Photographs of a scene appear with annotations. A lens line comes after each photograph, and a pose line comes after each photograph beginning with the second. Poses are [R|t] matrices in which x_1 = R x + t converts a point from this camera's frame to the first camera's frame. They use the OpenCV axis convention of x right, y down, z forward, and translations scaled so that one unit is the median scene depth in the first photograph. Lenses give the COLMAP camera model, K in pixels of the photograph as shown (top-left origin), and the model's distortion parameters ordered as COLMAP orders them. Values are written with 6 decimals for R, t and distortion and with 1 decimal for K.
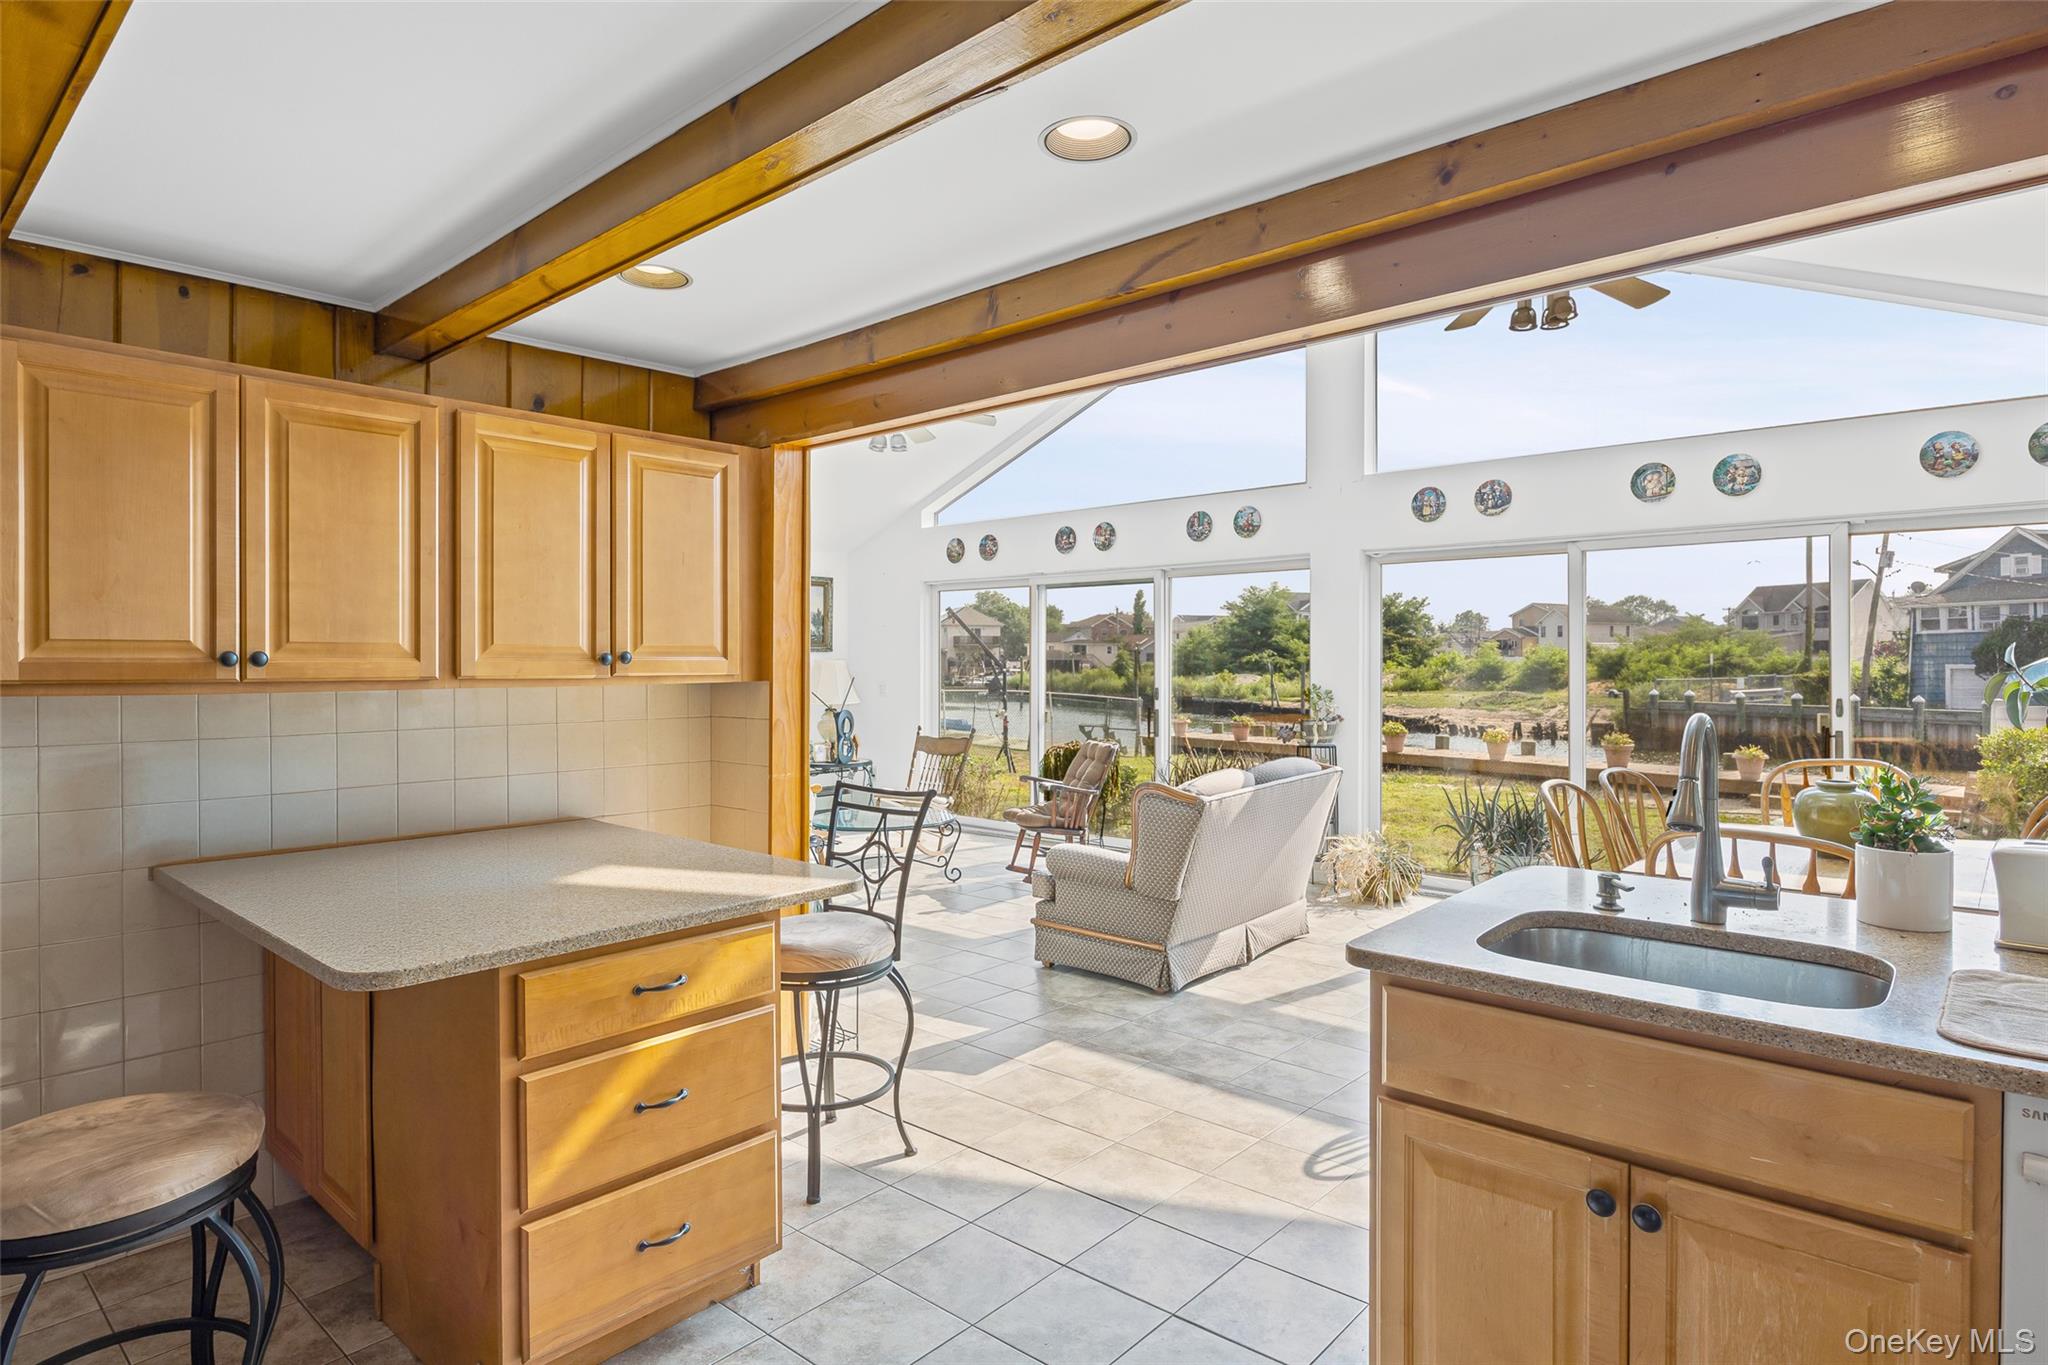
lens RADIAL K [[1109.4, 0, 1024.0], [0, 1109.4, 682.5], [0, 0, 1]] dist [-0.000994, 0.000054]
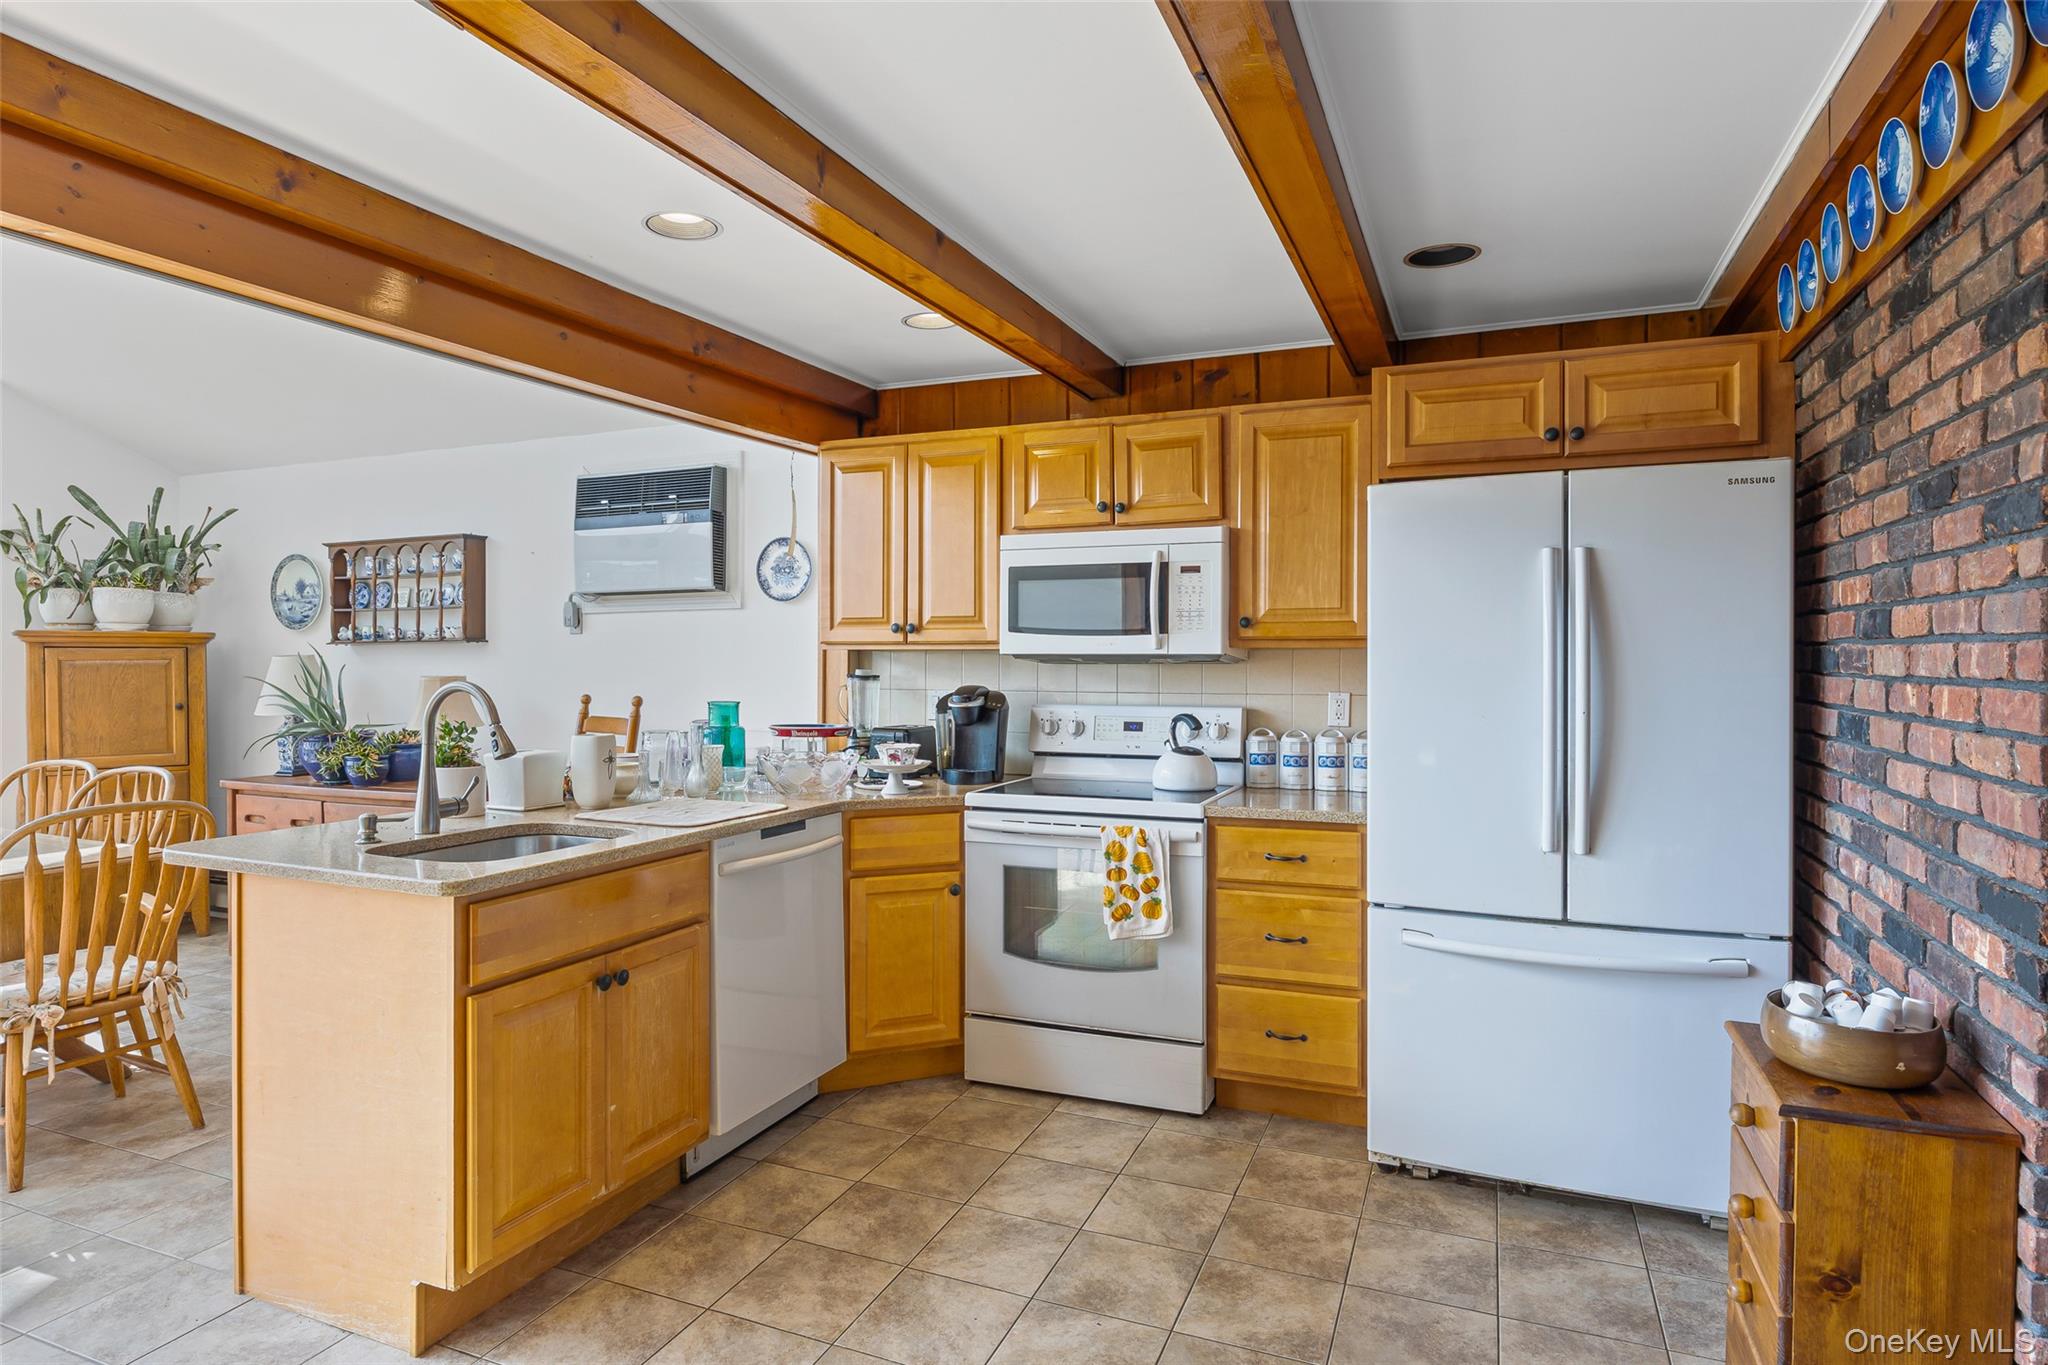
lens RADIAL K [[1109.4, 0, 1024.0], [0, 1109.4, 682.5], [0, 0, 1]] dist [-0.000994, 0.000054]
pose [[-0.323874, -0.010996, 0.946036, -1.835534], [0.006439, 0.999884, 0.013826, 0.026211], [-0.946078, 0.010569, -0.323766, 1.455296]]
